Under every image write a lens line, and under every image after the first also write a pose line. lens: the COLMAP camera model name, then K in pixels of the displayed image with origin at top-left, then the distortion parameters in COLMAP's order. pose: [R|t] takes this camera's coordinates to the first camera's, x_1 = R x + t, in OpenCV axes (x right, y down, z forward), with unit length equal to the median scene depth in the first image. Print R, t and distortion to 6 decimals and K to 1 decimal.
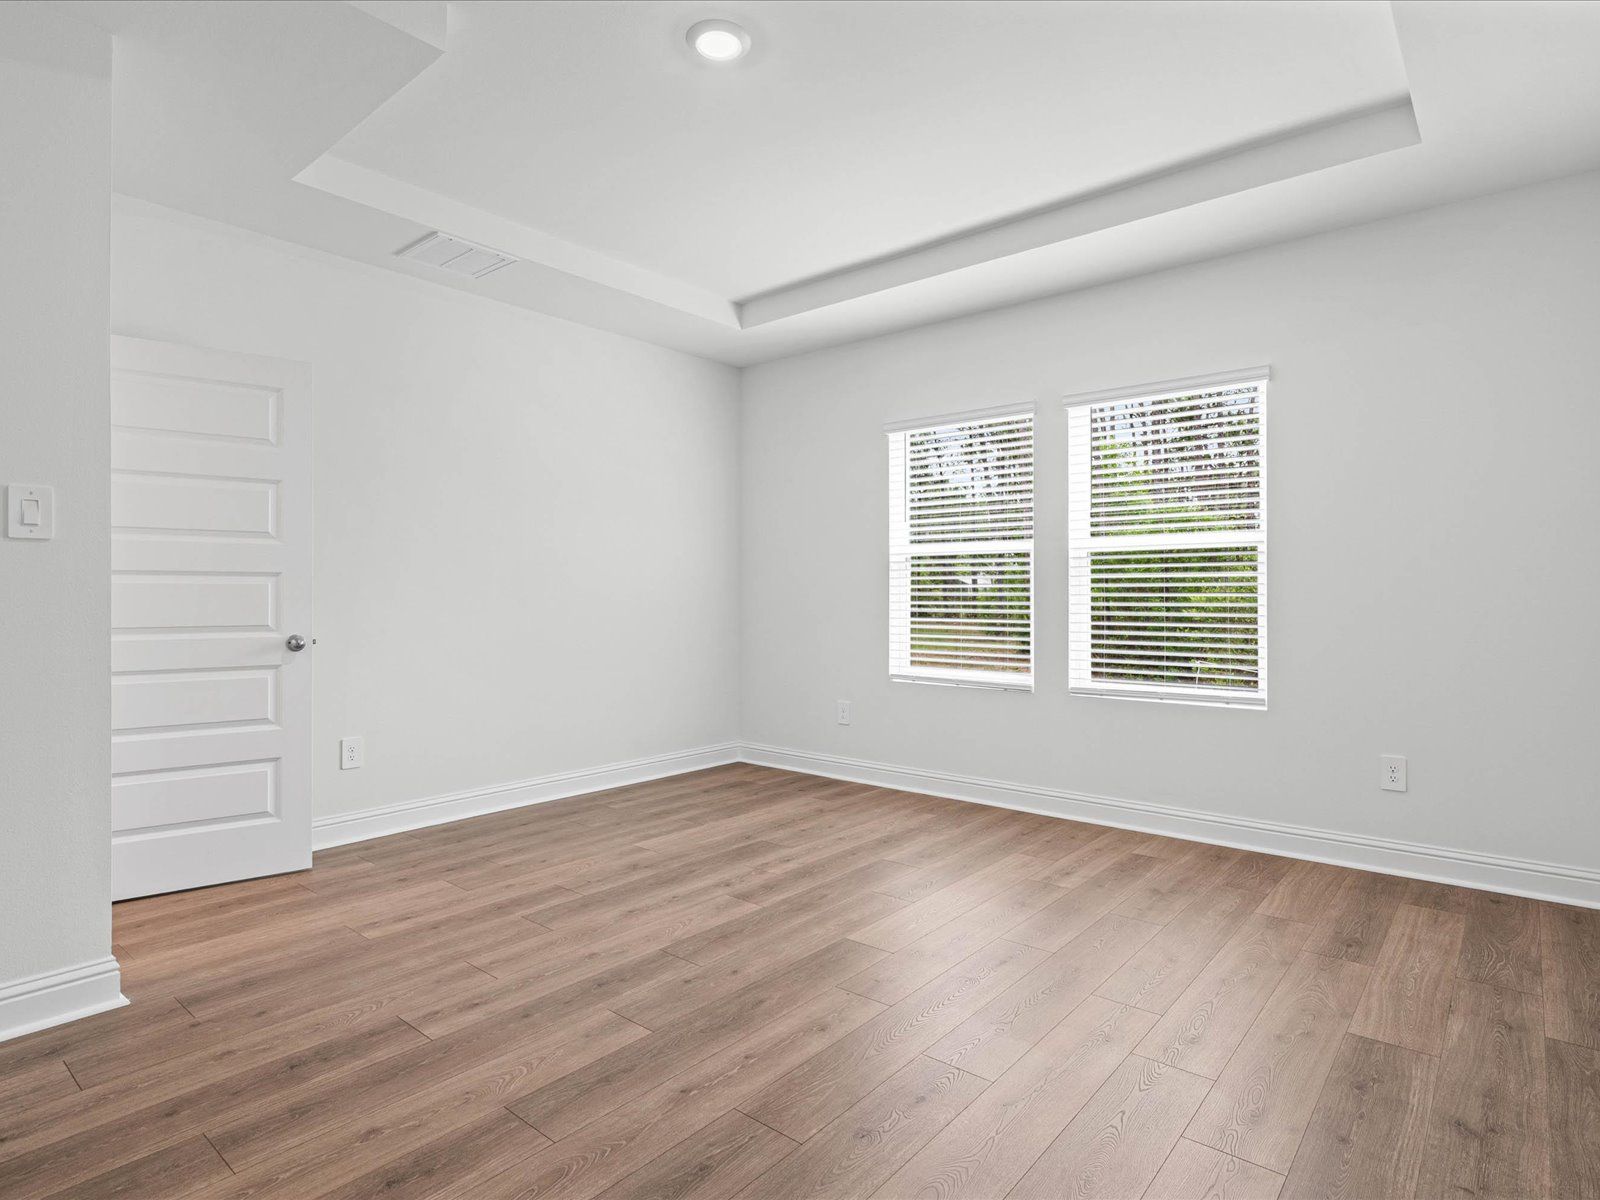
lens RADIAL K [[812.1, 0, 800.0], [0, 812.1, 600.0], [0, 0, 1]] dist [-0.000531, 0.000337]
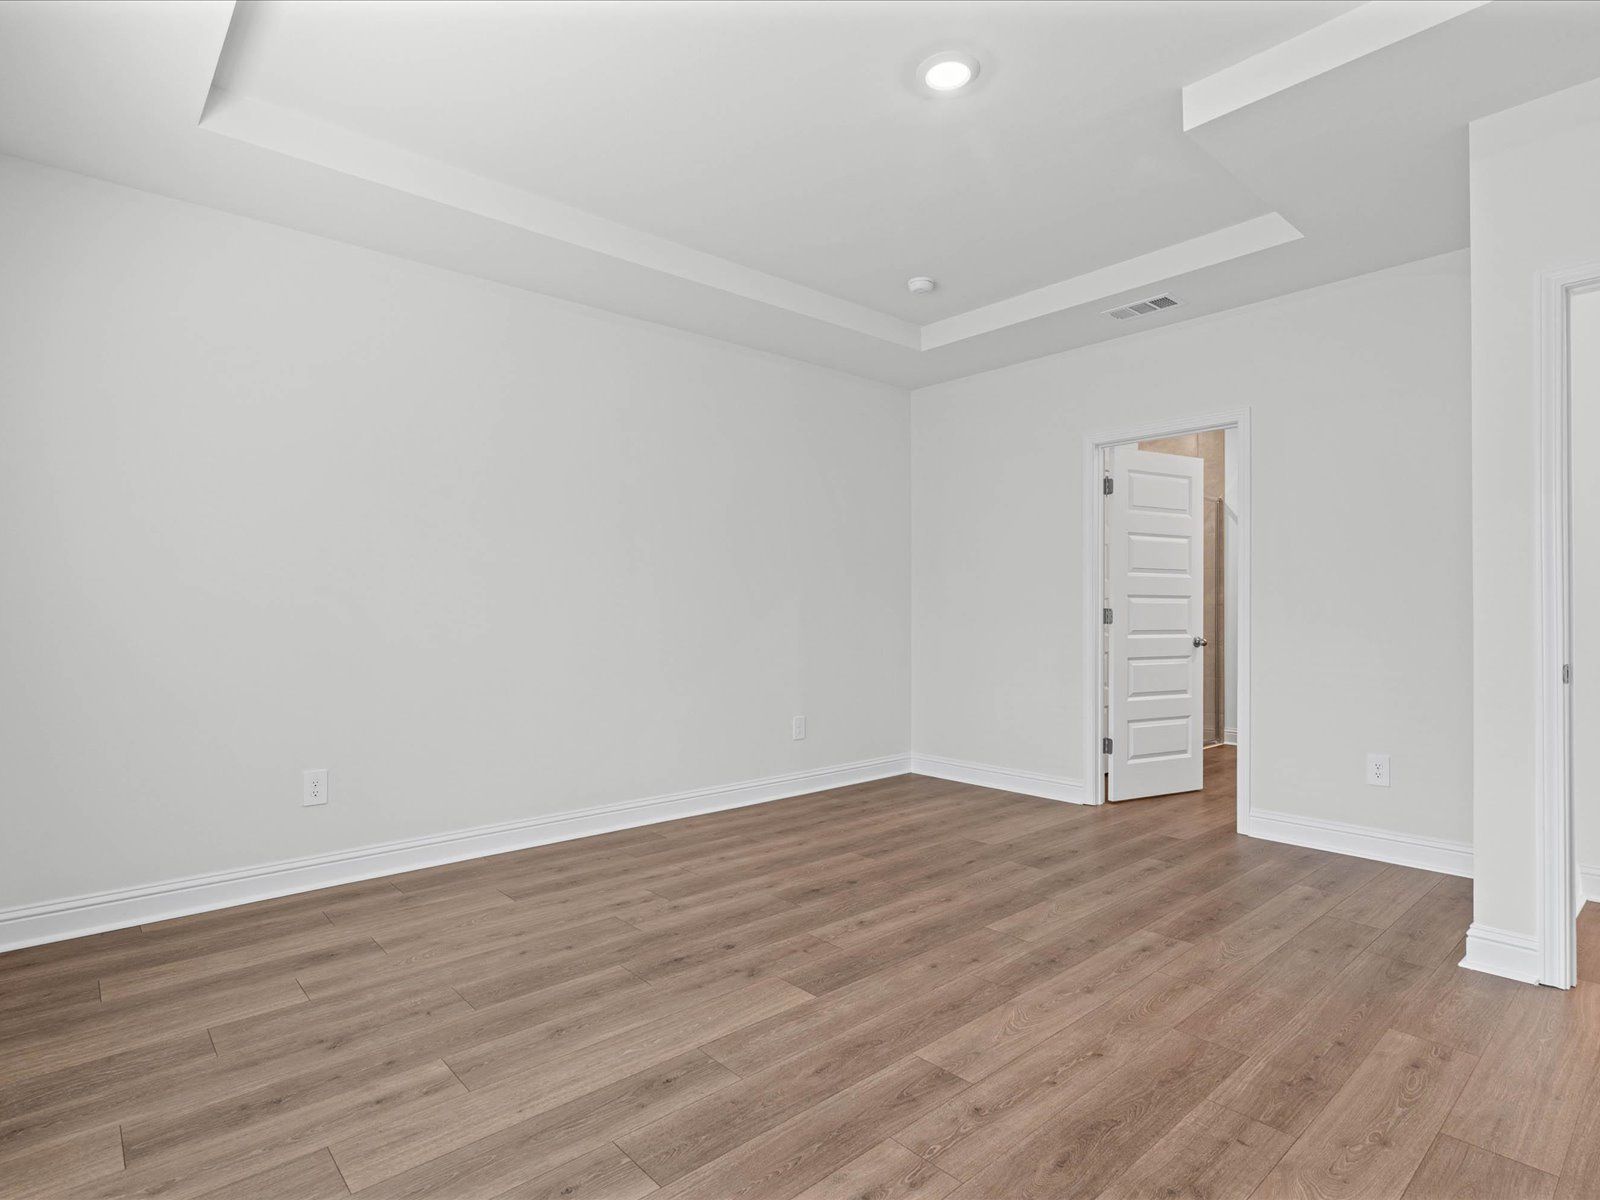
lens RADIAL K [[850.4, 0, 793.0], [0, 850.4, 599.9], [0, 0, 1]] dist [0.005115, 0.001888]
pose [[-0.988471, 0.002611, 0.151390, -0.060467], [0.001884, 0.999986, -0.004945, -0.015332], [-0.151401, -0.004602, -0.988462, 1.893558]]
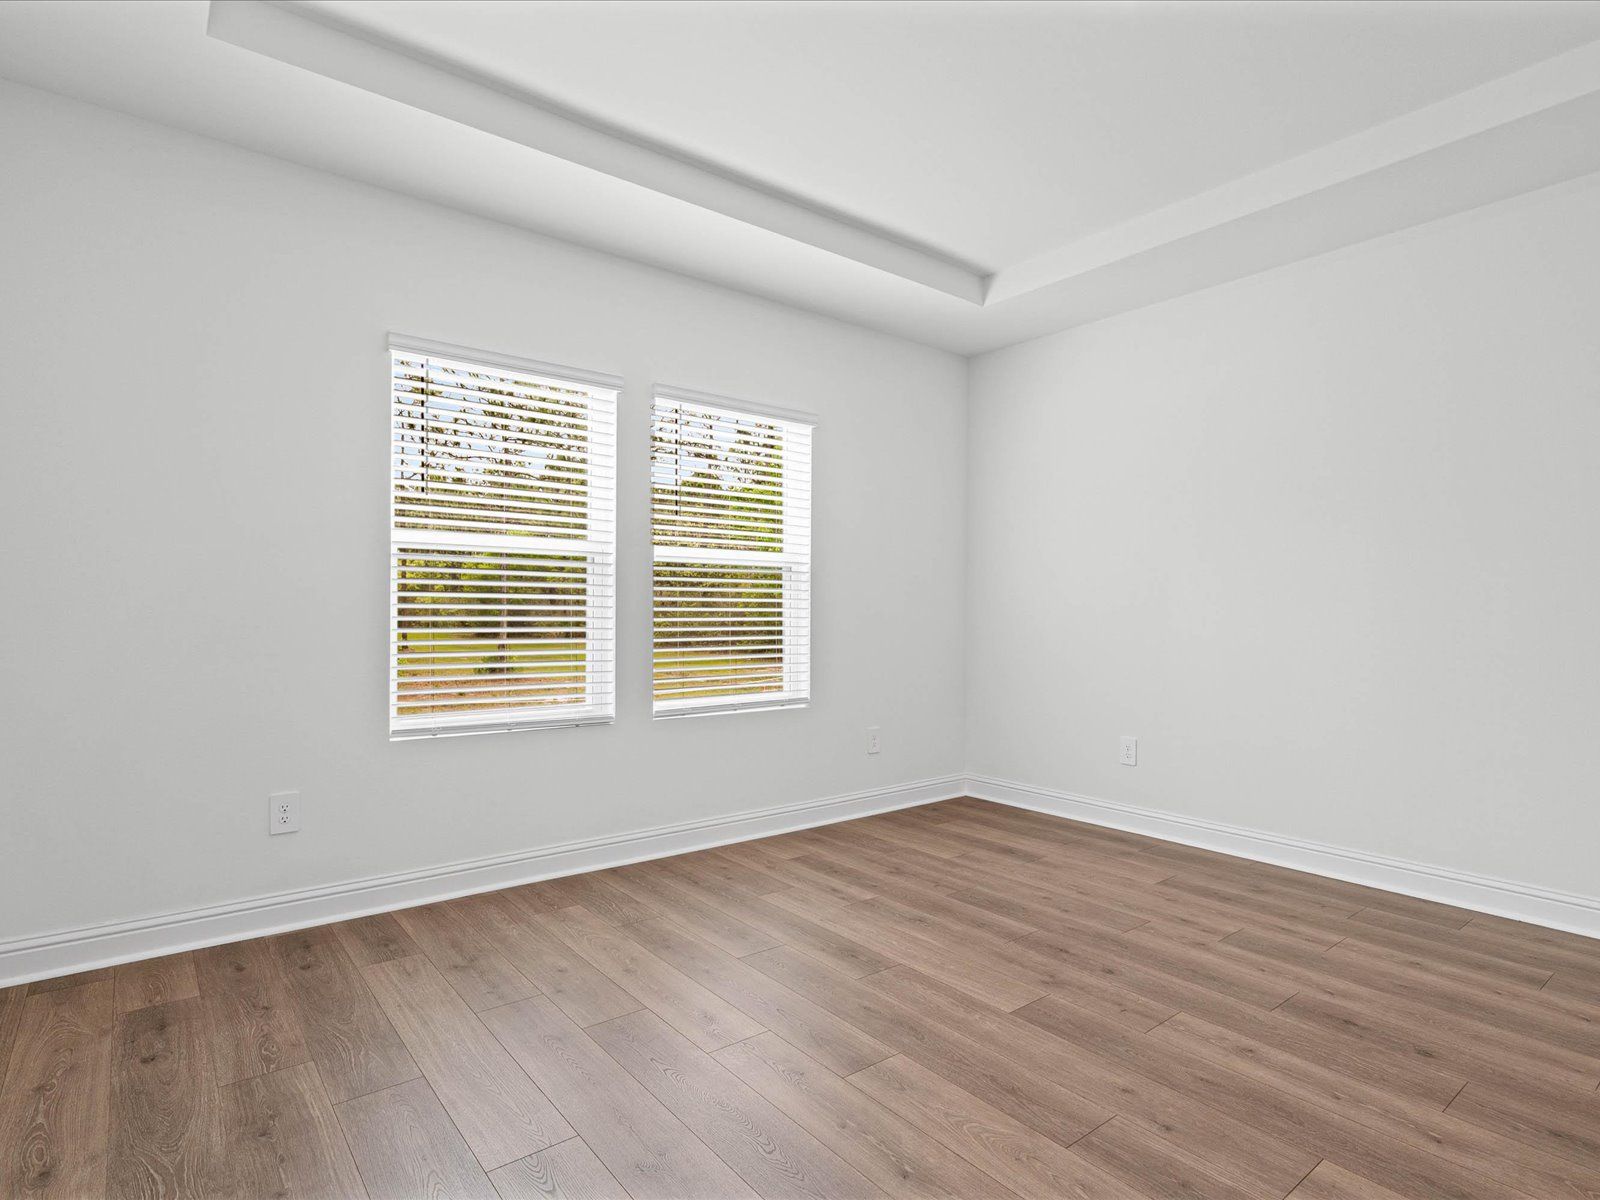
lens RADIAL K [[850.4, 0, 793.0], [0, 850.4, 599.9], [0, 0, 1]] dist [0.005115, 0.001888]
pose [[0.224328, 0.014053, 0.974412, -0.846564], [0.005343, 0.999863, -0.015650, -0.000456], [-0.974499, 0.008717, 0.224222, 0.997301]]
